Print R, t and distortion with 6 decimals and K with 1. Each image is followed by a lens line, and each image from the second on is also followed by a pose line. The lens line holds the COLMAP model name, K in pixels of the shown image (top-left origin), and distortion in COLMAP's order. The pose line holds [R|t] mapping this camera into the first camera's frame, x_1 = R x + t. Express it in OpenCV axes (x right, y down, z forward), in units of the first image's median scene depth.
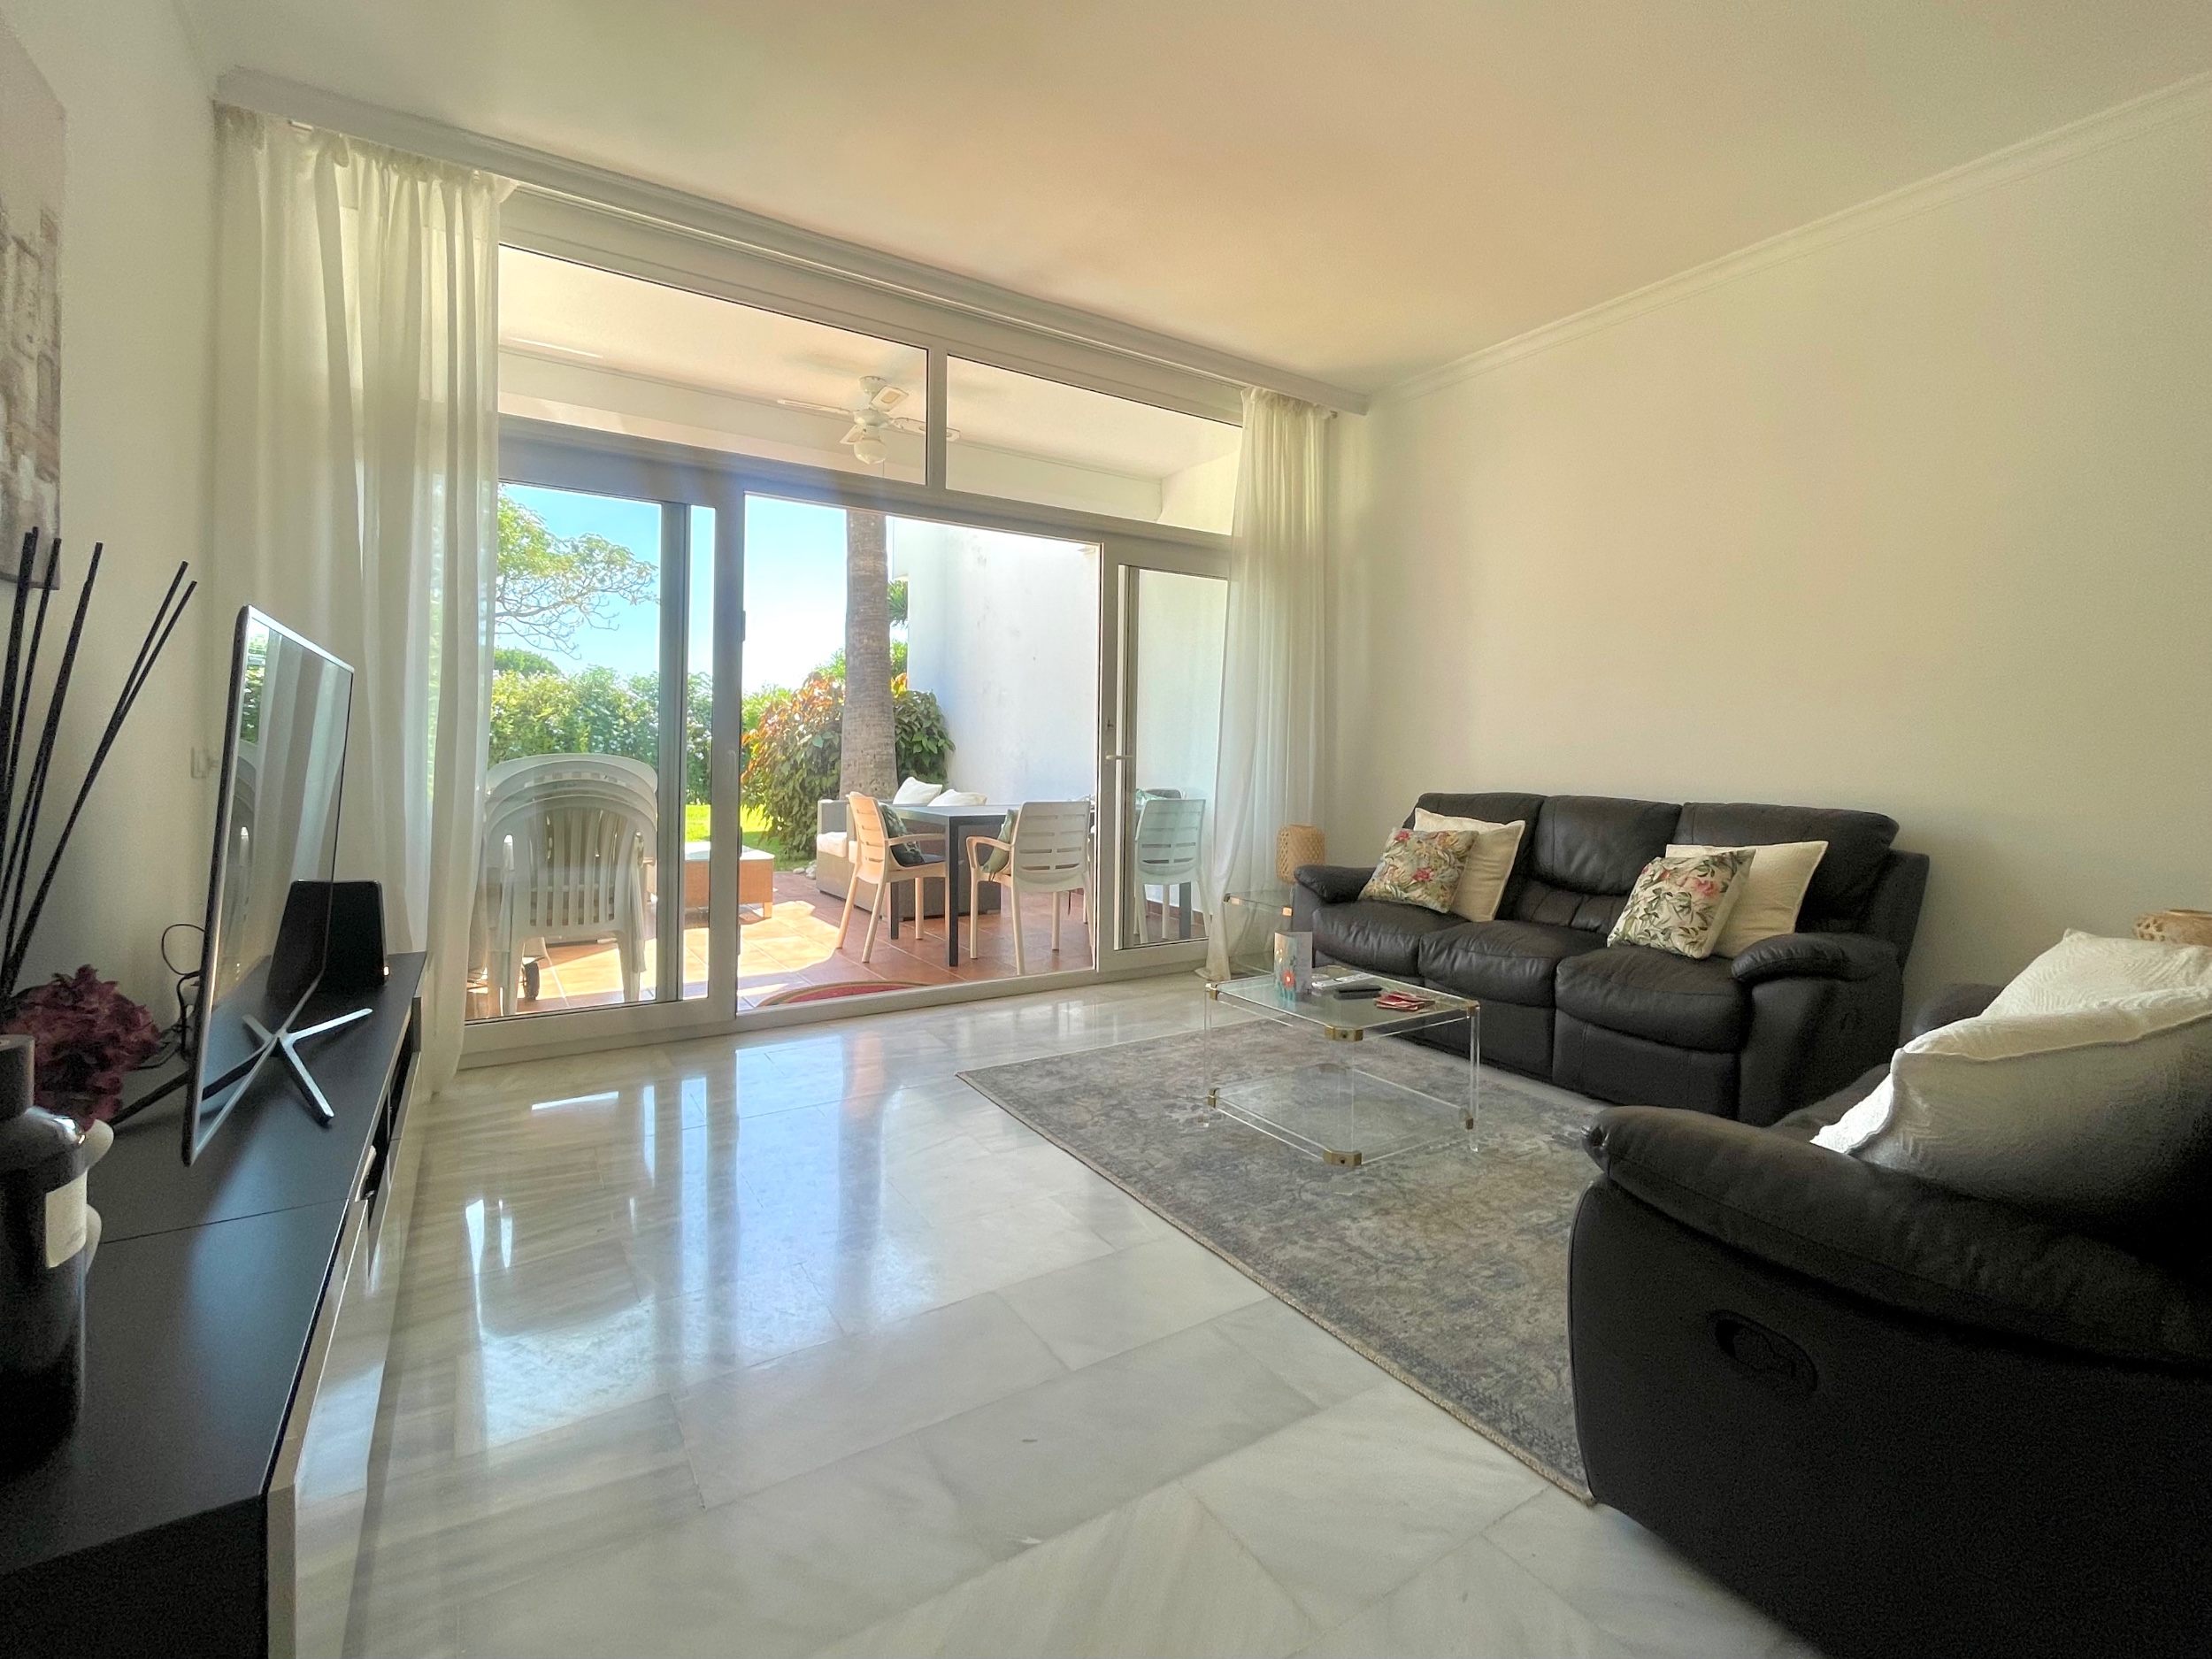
lens RADIAL K [[1026.4, 0, 1105.9], [0, 1026.4, 764.4], [0, 0, 1]] dist [0.009067, 0.000163]
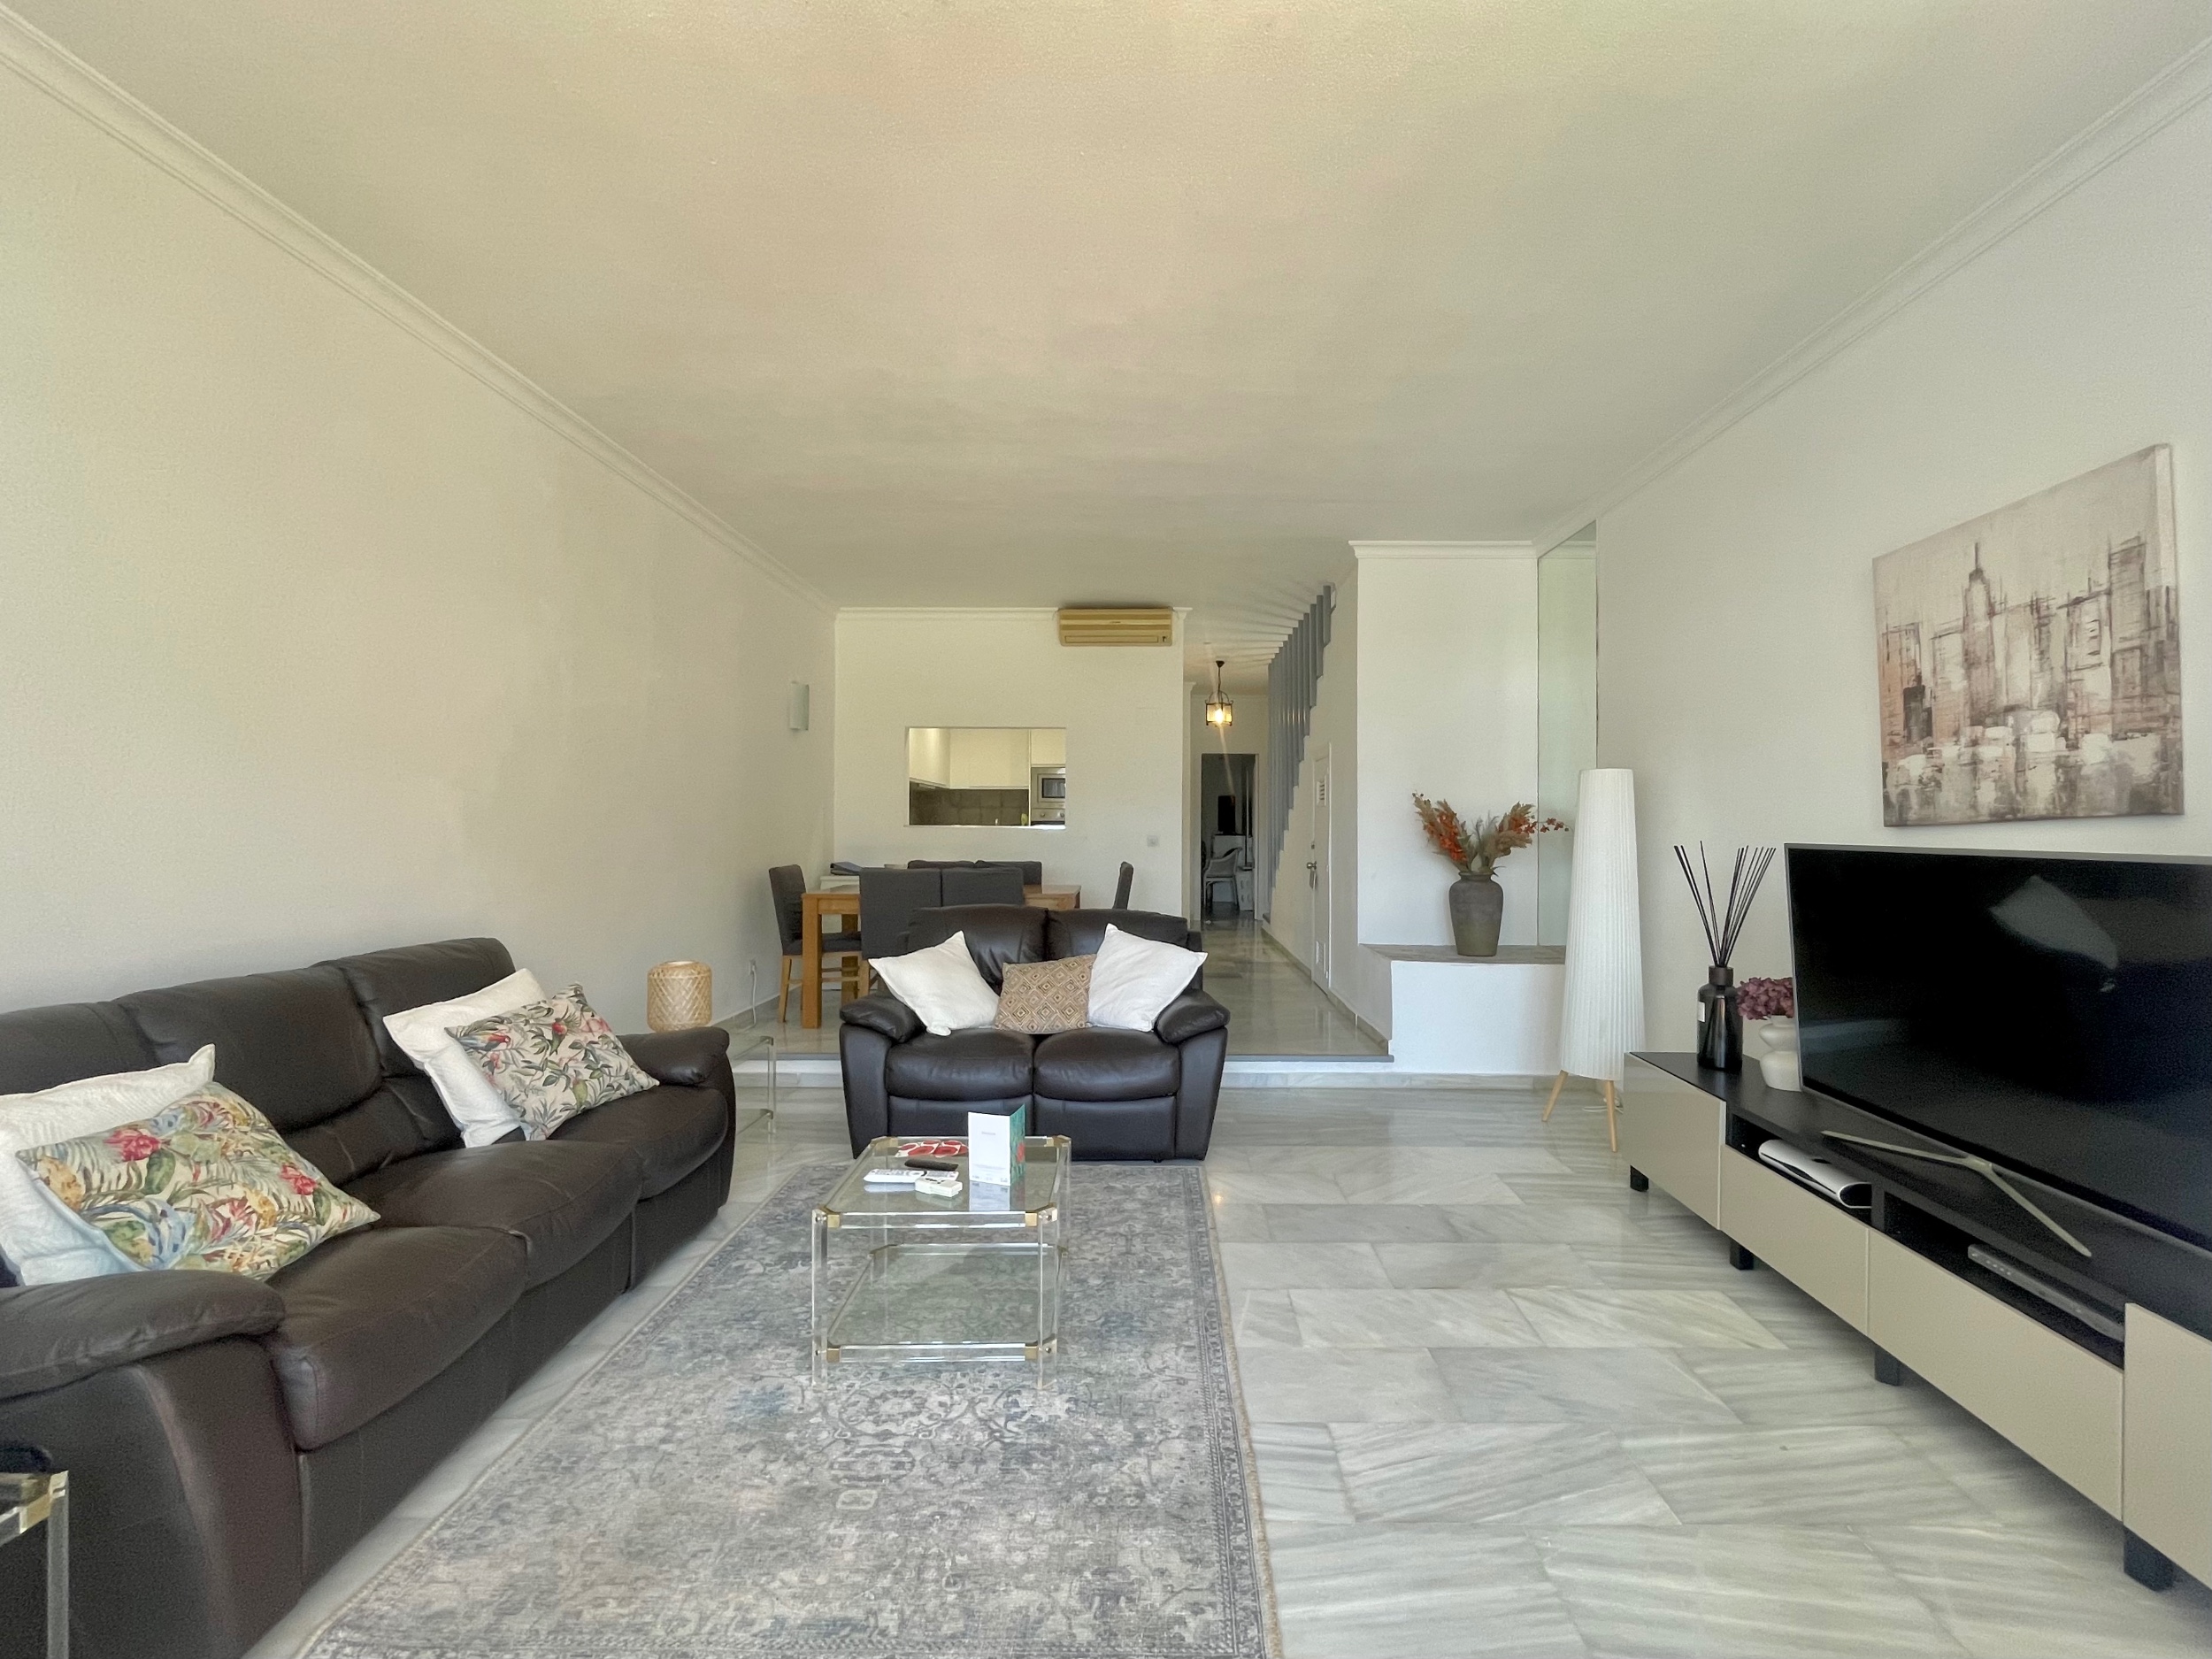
lens RADIAL K [[990.3, 0, 1101.9], [0, 990.3, 812.0], [0, 0, 1]] dist [0.001316, 0.000203]
pose [[-0.817319, -0.011890, 0.576062, -0.224376], [-0.006148, 0.999910, 0.011916, -0.062942], [-0.576152, 0.006198, -0.817319, 0.949317]]
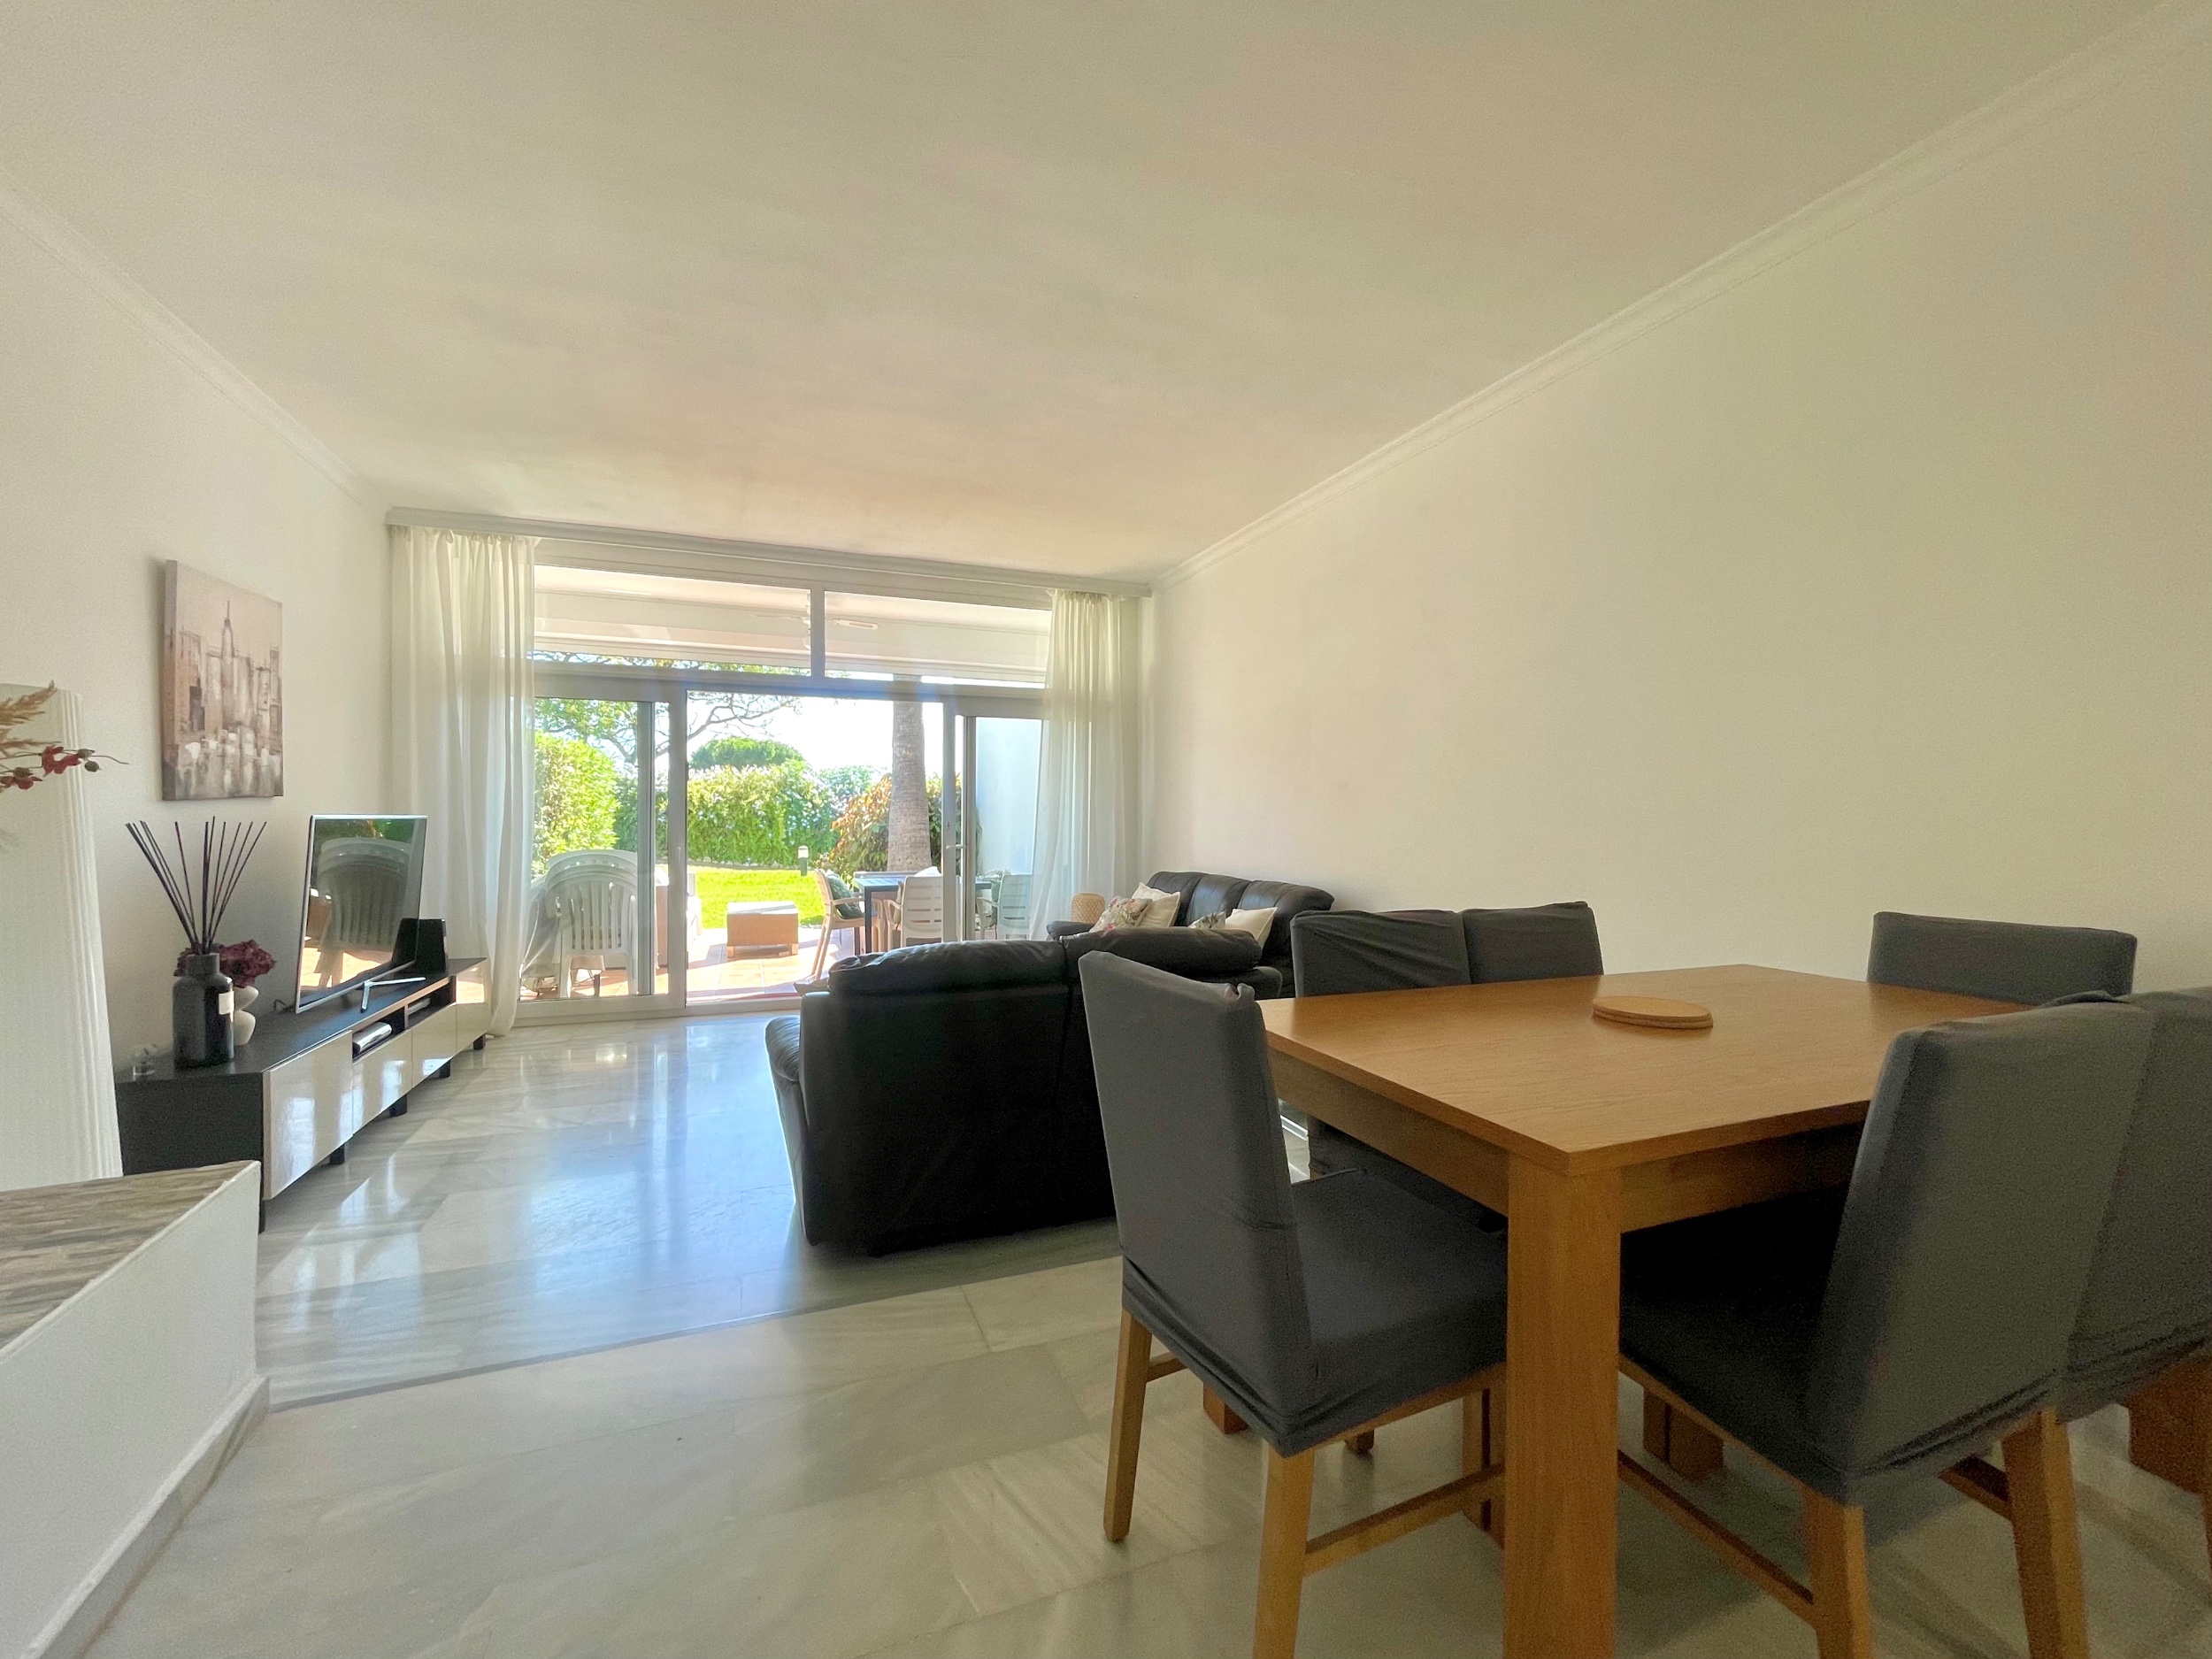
lens RADIAL K [[956.1, 0, 1110.0], [0, 956.1, 841.2], [0, 0, 1]] dist [0.001597, 0.000466]
pose [[0.981506, -0.004489, -0.191379, 0.470047], [0.006415, 0.999935, 0.009446, -0.025173], [0.191324, -0.010499, 0.981471, -0.297666]]
